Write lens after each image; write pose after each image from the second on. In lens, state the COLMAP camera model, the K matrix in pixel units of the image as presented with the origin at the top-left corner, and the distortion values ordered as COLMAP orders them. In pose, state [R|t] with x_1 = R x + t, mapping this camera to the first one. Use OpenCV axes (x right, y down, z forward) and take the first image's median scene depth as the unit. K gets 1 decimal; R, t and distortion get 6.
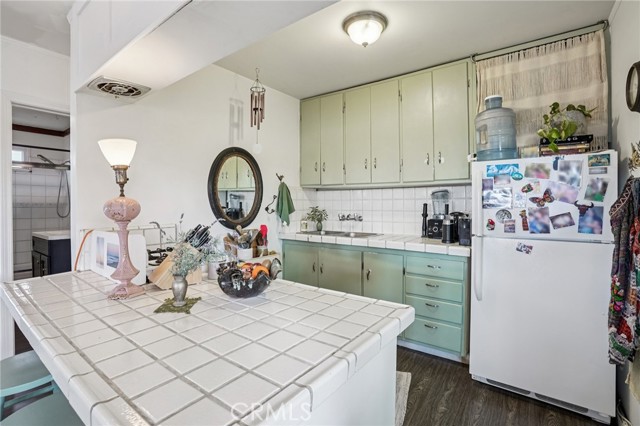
lens RADIAL K [[299.2, 0, 320.4], [0, 299.2, 206.8], [0, 0, 1]] dist [-0.070927, 0.027053]
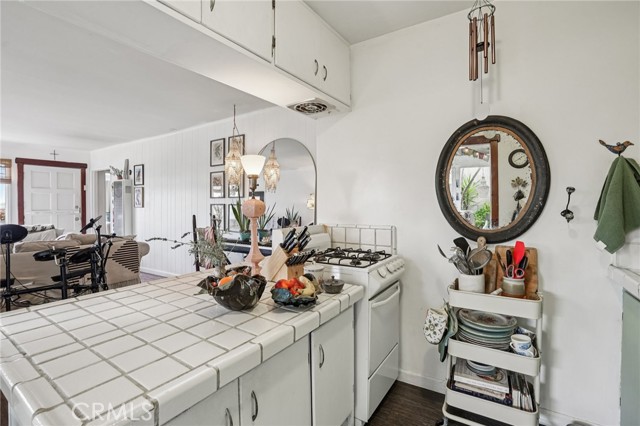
lens RADIAL K [[299.2, 0, 320.4], [0, 299.2, 206.8], [0, 0, 1]] dist [-0.070927, 0.027053]
pose [[0.061249, 0.014111, -0.998023, 0.354401], [-0.007331, 0.999879, 0.013688, -0.009452], [0.998096, 0.006478, 0.061345, 0.642072]]
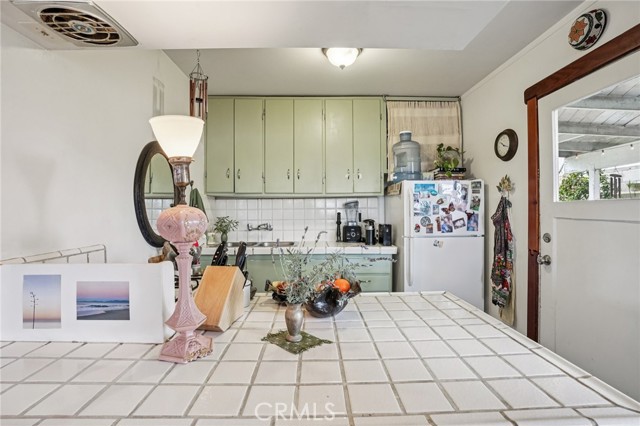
lens RADIAL K [[297.5, 0, 320.4], [0, 297.5, 212.0], [0, 0, 1]] dist [-0.067844, 0.027747]
pose [[0.790264, -0.003987, 0.612754, -0.443688], [0.011438, 0.999901, -0.008245, -0.004665], [-0.612660, 0.013524, 0.790231, 0.148686]]
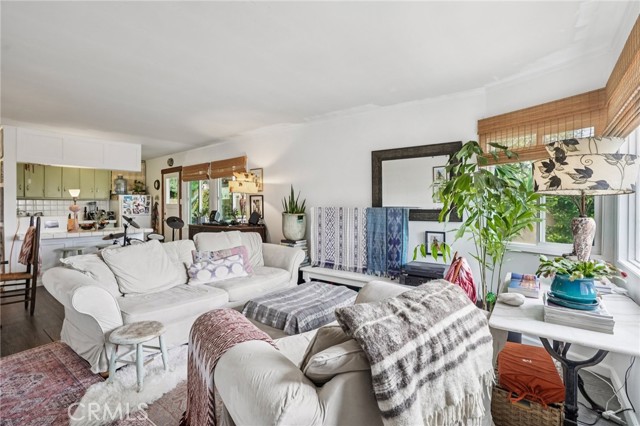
lens RADIAL K [[297.5, 0, 320.4], [0, 297.5, 212.0], [0, 0, 1]] dist [-0.067844, 0.027747]
pose [[0.026321, -0.019260, 0.999468, -2.210942], [0.013865, 0.999725, 0.018900, 0.015967], [-0.999557, 0.013360, 0.026581, -1.142415]]
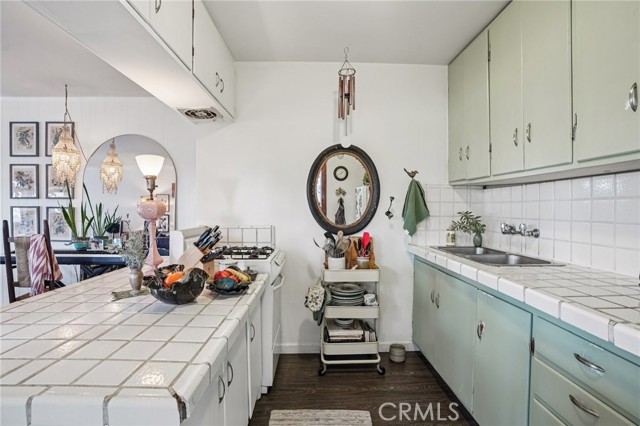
lens RADIAL K [[298.6, 0, 321.3], [0, 298.6, 216.0], [0, 0, 1]] dist [-0.070839, 0.026804]
pose [[0.619250, 0.025013, -0.784796, 0.412783], [-0.013211, 0.999683, 0.021437, -0.000938], [0.785083, -0.002907, 0.619384, 0.419519]]
